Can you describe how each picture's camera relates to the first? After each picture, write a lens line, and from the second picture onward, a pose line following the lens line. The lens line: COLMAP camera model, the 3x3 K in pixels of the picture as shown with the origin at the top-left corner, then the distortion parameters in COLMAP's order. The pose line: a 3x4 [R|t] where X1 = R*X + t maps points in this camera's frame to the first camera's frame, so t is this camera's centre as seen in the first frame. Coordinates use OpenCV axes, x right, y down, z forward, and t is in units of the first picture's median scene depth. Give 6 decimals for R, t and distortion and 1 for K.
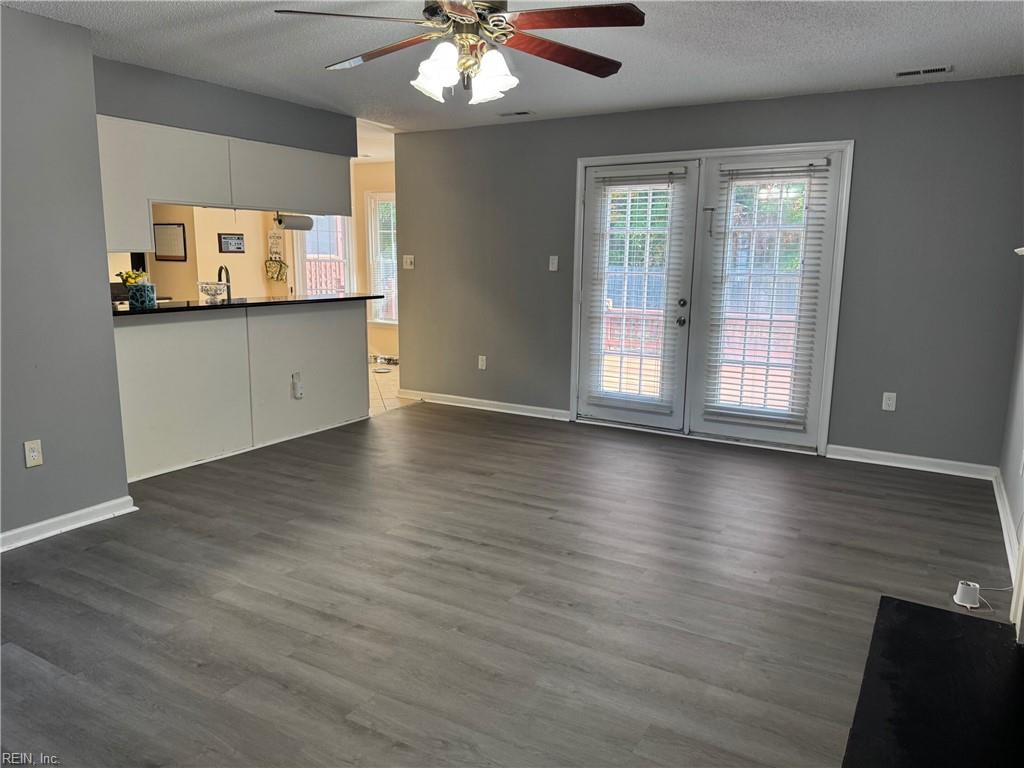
lens RADIAL K [[716.1, 0, 516.8], [0, 716.1, 388.2], [0, 0, 1]] dist [0.045551, -0.054556]
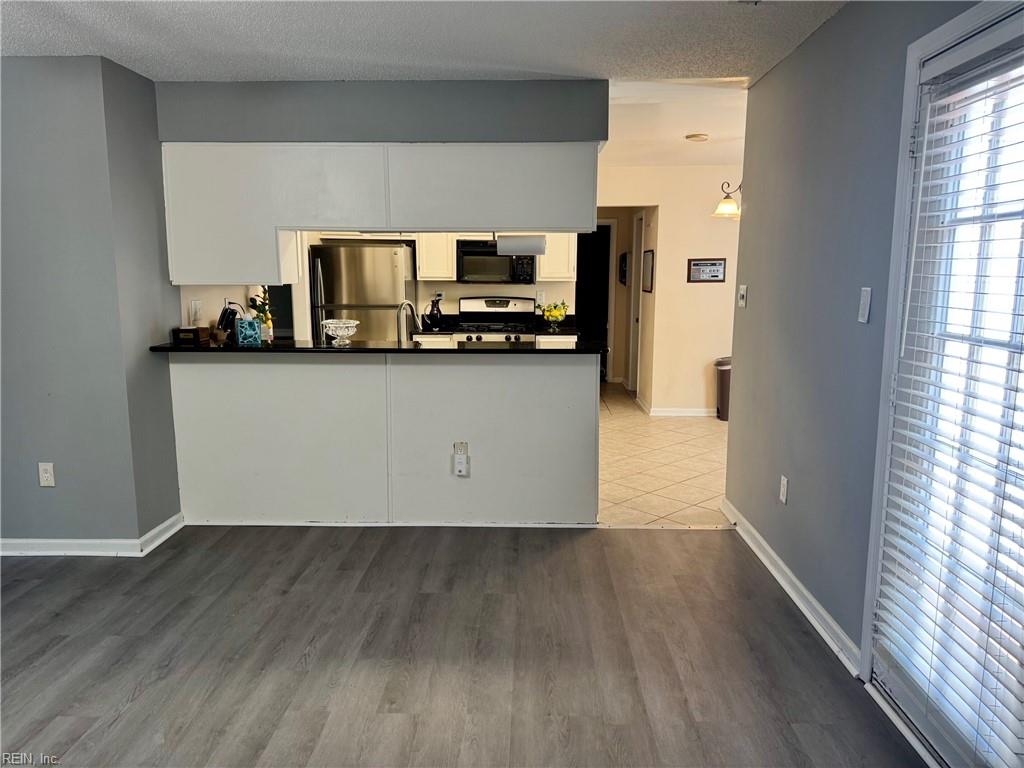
lens RADIAL K [[716.1, 0, 515.2], [0, 716.1, 386.4], [0, 0, 1]] dist [0.045551, -0.054556]
pose [[0.479504, 0.121604, -0.869073, 0.372515], [-0.154528, 0.986577, 0.052786, -0.130859], [0.863827, 0.108985, 0.491859, 0.686898]]
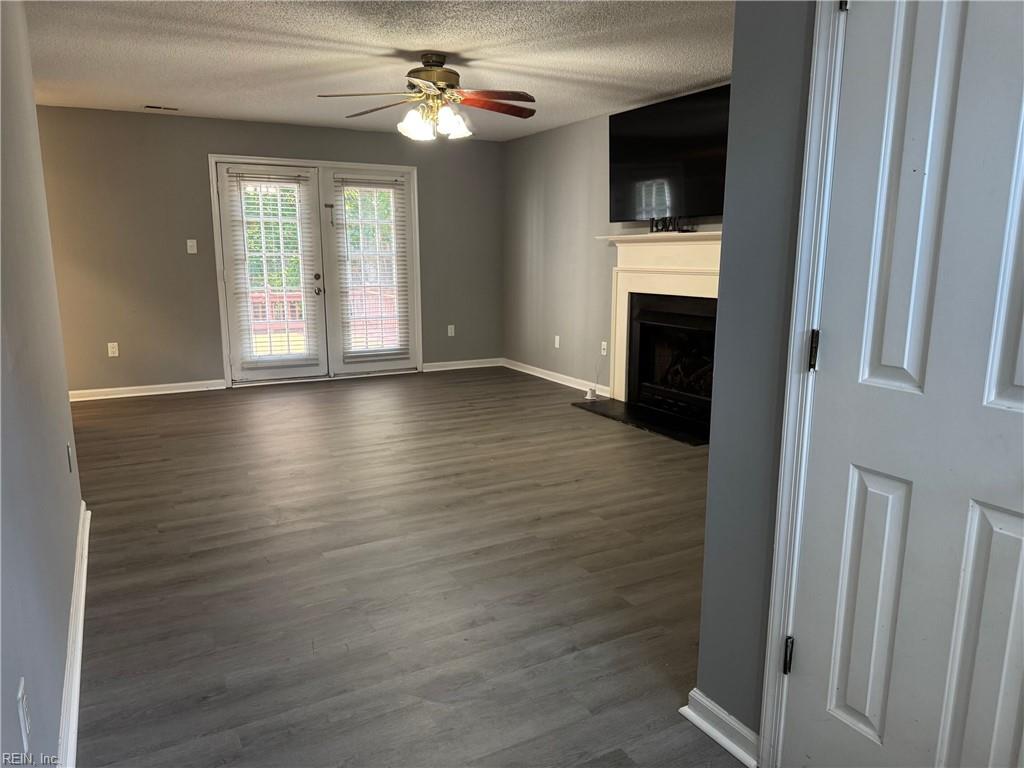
lens RADIAL K [[716.1, 0, 521.9], [0, 716.1, 389.3], [0, 0, 1]] dist [0.045551, -0.054556]
pose [[0.505140, -0.174470, 0.845218, -0.740139], [0.158376, 0.981461, 0.107940, -0.000683], [-0.848381, 0.079338, 0.523407, 0.019511]]
